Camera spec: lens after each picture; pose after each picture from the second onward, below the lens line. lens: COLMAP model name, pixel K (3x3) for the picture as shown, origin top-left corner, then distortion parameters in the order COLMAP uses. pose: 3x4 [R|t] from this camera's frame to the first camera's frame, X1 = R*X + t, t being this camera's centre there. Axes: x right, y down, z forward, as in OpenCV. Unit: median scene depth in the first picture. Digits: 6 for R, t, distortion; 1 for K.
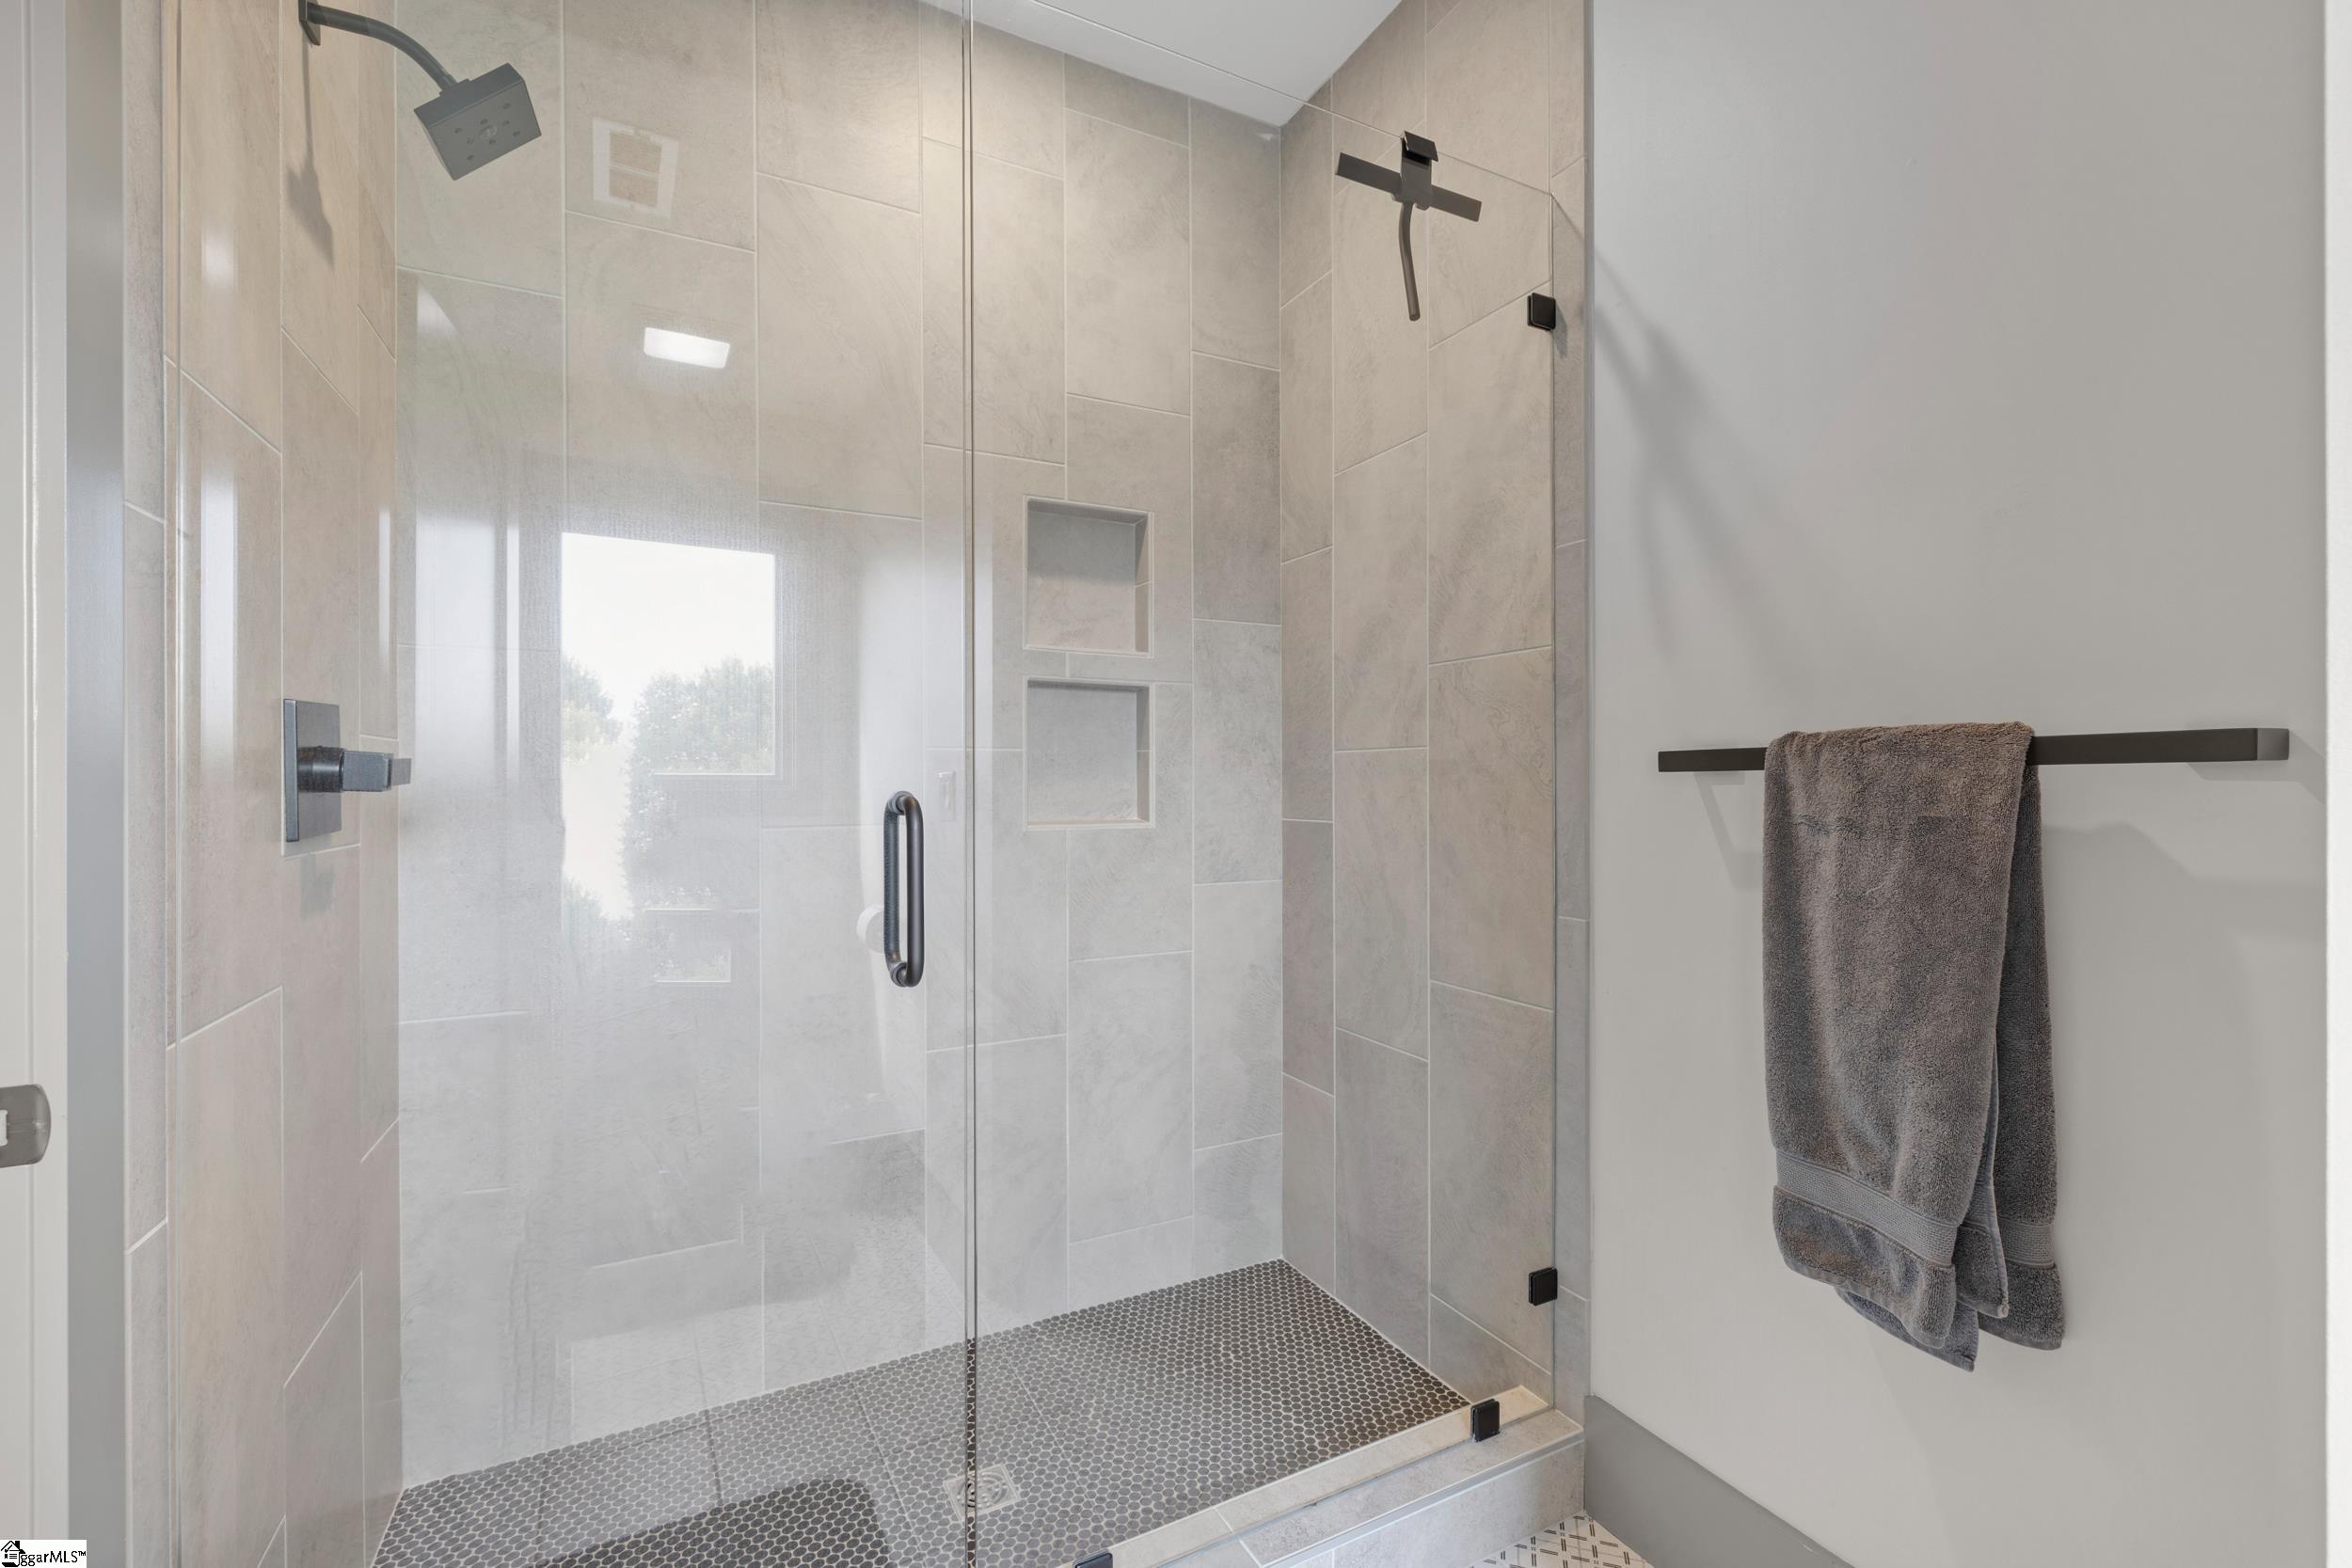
lens RADIAL K [[990.4, 0, 1176.7], [0, 990.4, 785.2], [0, 0, 1]] dist [0.004368, 0.000138]
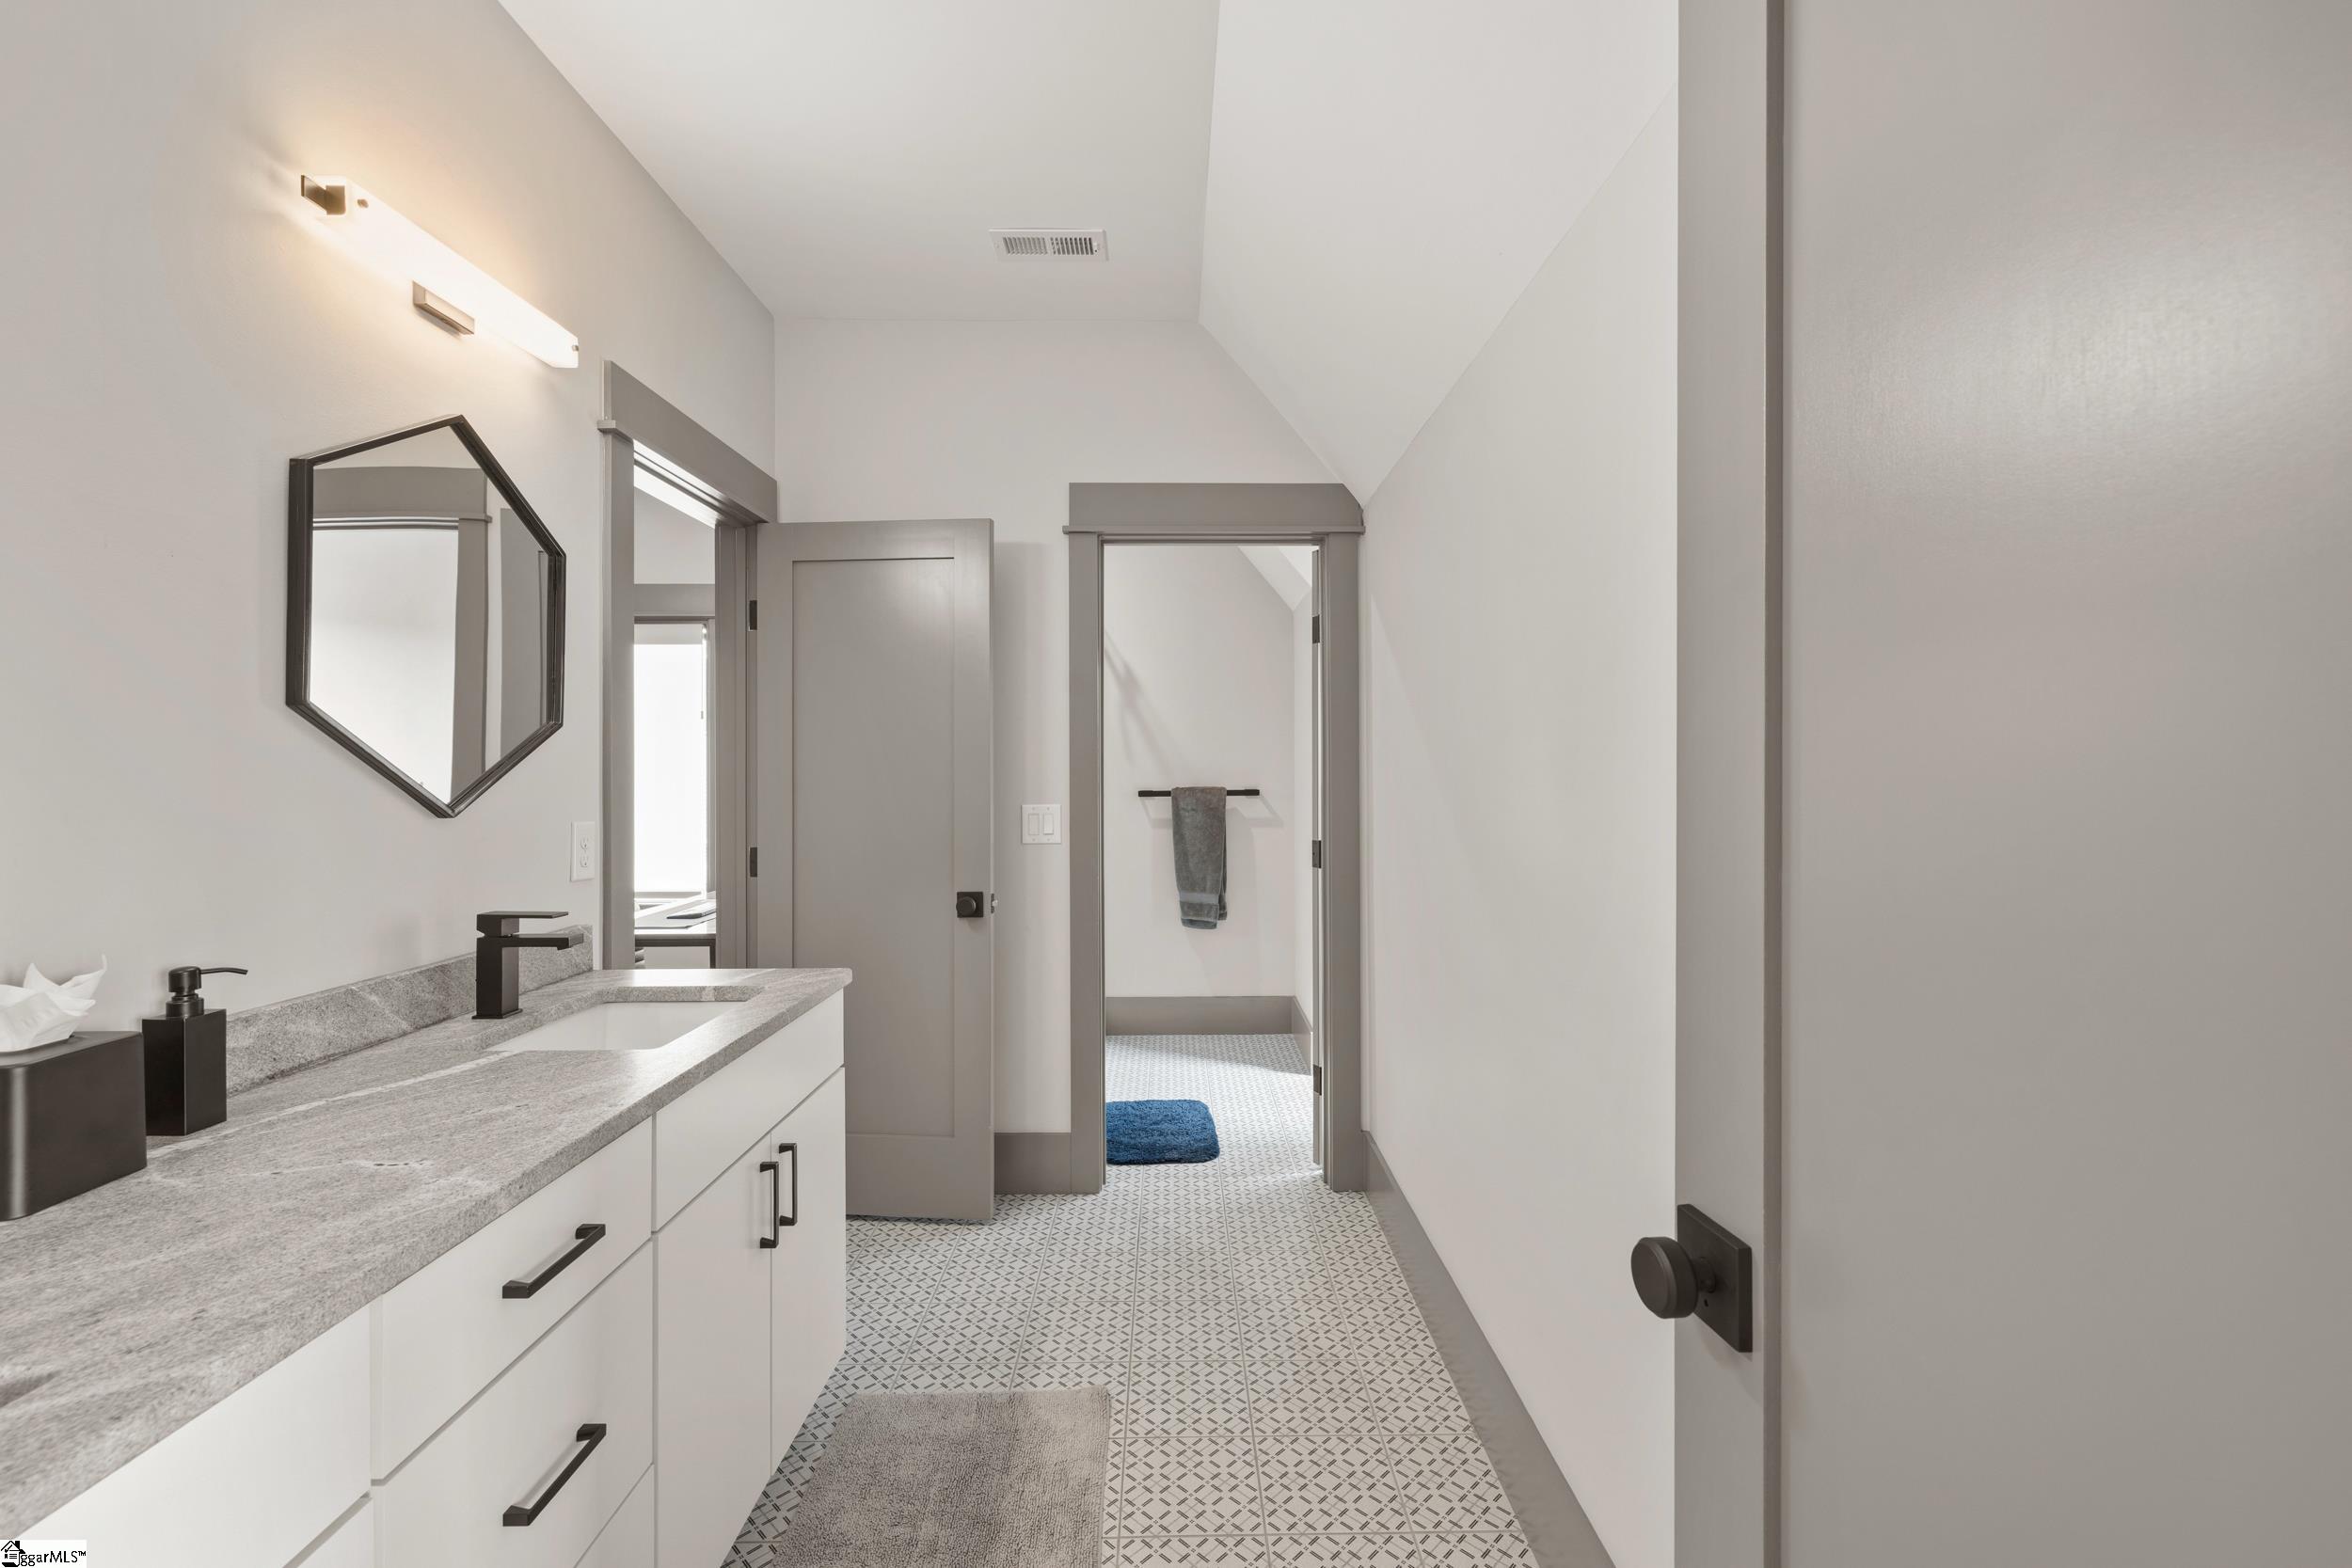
lens RADIAL K [[990.4, 0, 1174.0], [0, 990.4, 782.3], [0, 0, 1]] dist [0.004368, 0.000138]
pose [[0.451065, 0.004065, 0.892482, -3.061898], [0.006136, 0.999952, -0.007656, -0.044638], [-0.892470, 0.008930, 0.451018, -0.809984]]
